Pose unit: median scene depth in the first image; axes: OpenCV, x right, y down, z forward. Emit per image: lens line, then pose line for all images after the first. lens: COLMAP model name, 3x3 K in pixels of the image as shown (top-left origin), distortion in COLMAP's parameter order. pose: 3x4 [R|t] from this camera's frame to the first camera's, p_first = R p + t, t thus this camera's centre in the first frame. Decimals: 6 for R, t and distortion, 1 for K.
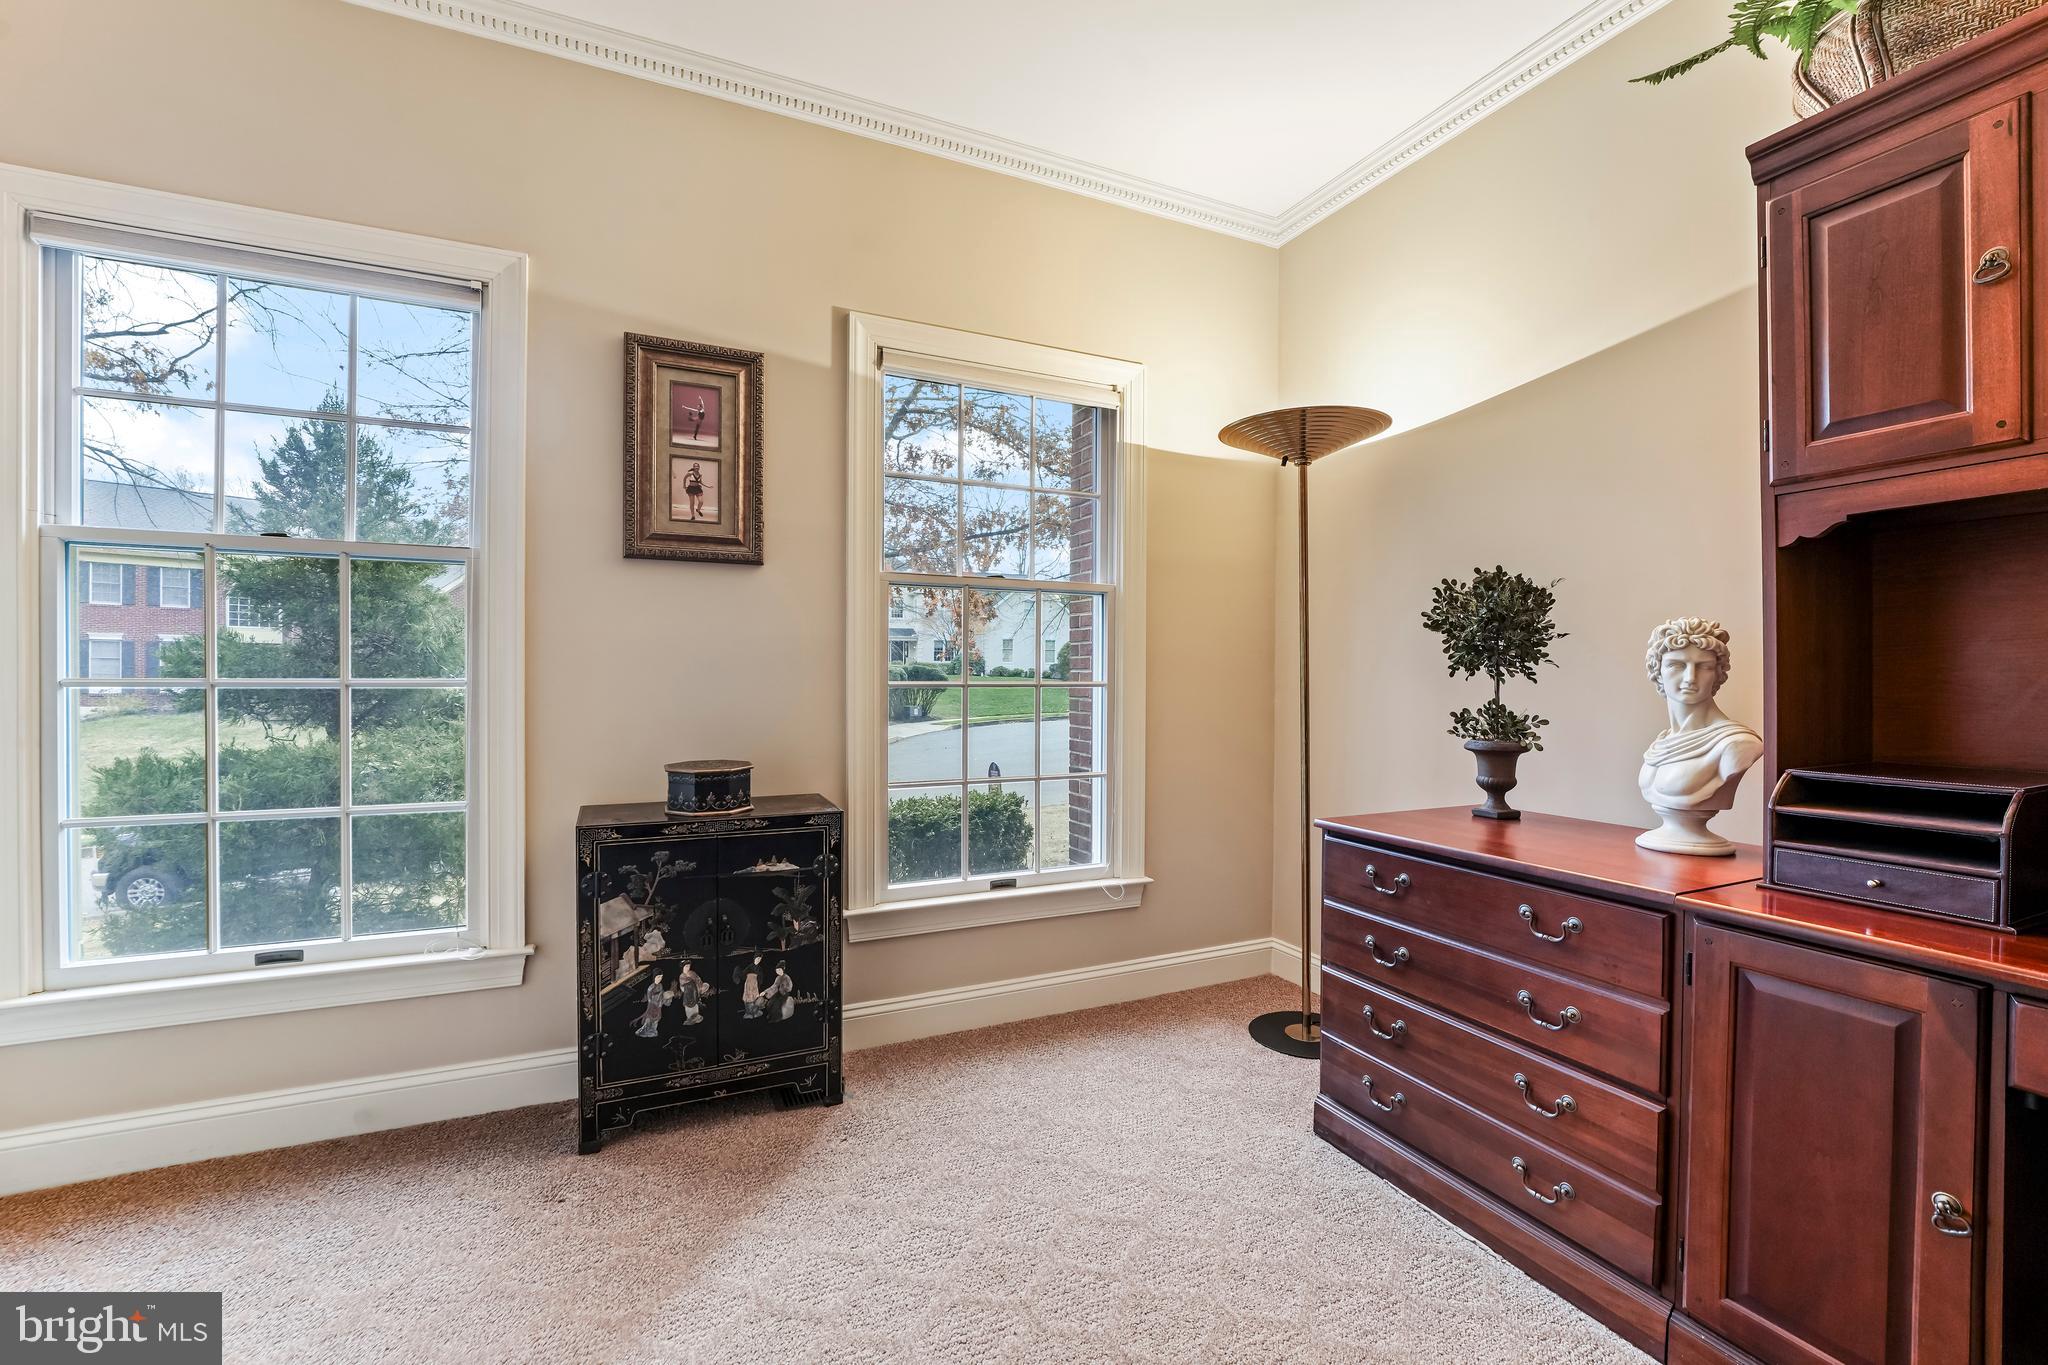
lens RADIAL K [[842.8, 0, 1047.9], [0, 842.8, 673.2], [0, 0, 1]] dist [-0.010115, 0.000789]
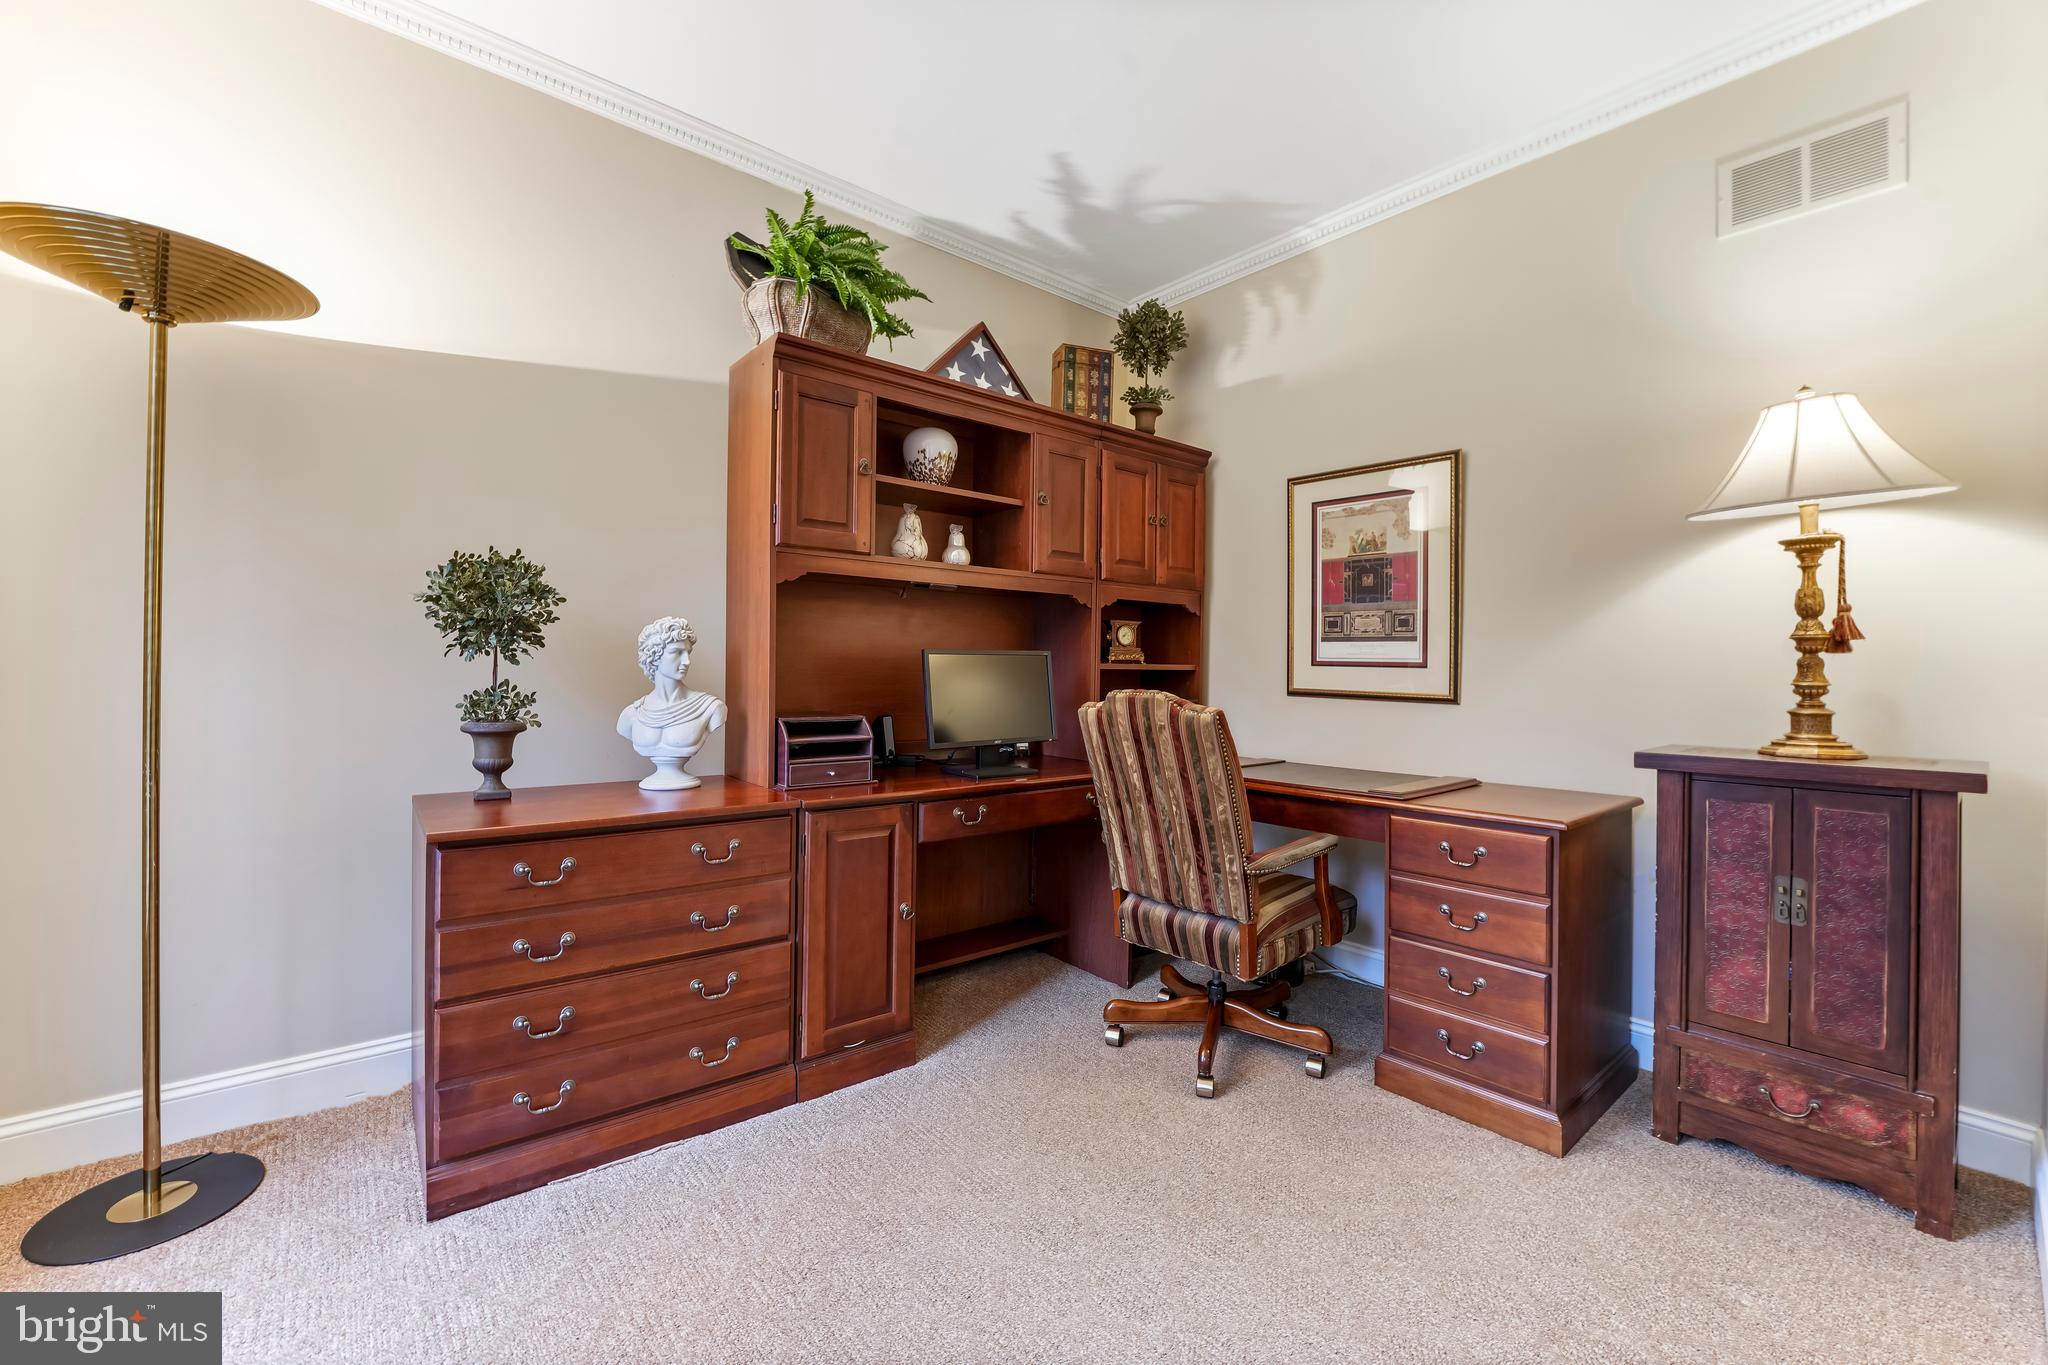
lens RADIAL K [[836.1, 0, 1019.8], [0, 836.1, 668.1], [0, 0, 1]] dist [-0.025371, 0.000005]
pose [[-0.220353, -0.005117, 0.975407, -0.650952], [-0.019559, 0.999808, 0.000826, 0.003372], [-0.975224, -0.018896, -0.220411, 0.708788]]
